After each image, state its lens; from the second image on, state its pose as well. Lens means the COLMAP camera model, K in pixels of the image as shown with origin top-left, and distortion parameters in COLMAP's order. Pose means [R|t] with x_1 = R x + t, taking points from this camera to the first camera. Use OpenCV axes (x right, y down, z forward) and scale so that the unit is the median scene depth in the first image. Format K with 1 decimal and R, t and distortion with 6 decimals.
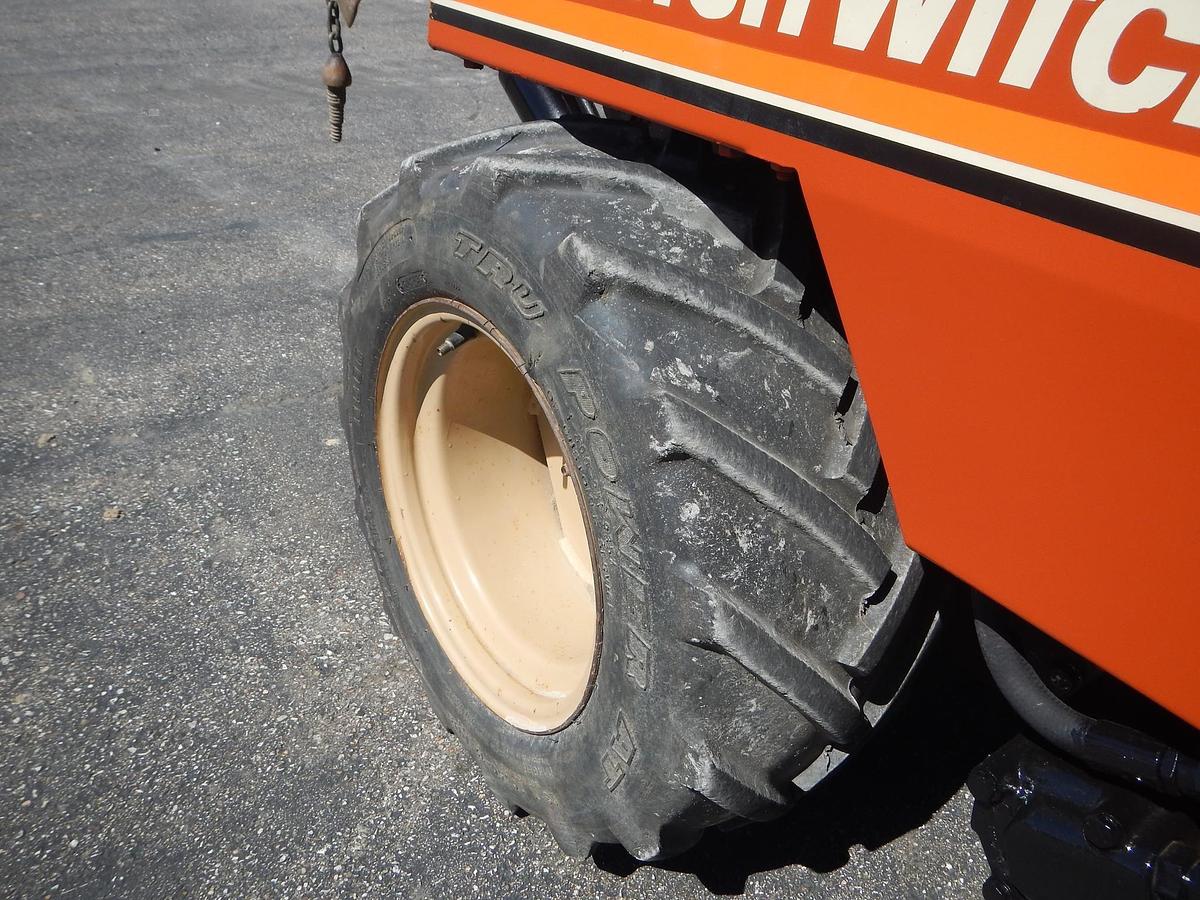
lens RADIAL K [[997.5, 0, 600.0], [0, 997.5, 485.2], [0, 0, 1]] dist [-0.008200, -0.013482]
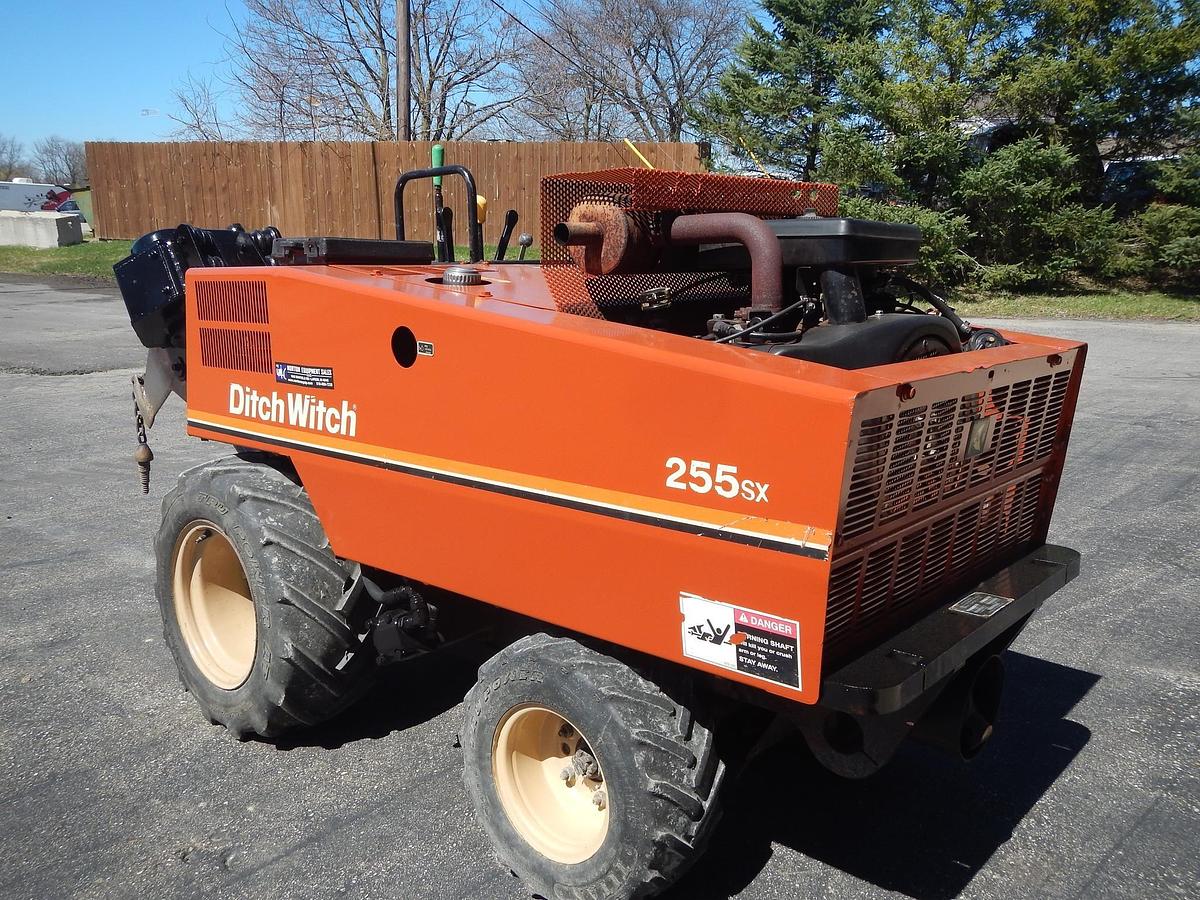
lens RADIAL K [[997.5, 0, 600.0], [0, 997.5, 485.2], [0, 0, 1]] dist [-0.008200, -0.013482]
pose [[0.974287, -0.106443, 0.198580, 0.379508], [0.166338, 0.934304, -0.315289, 0.750530], [-0.151974, 0.340214, 0.927986, -1.687570]]
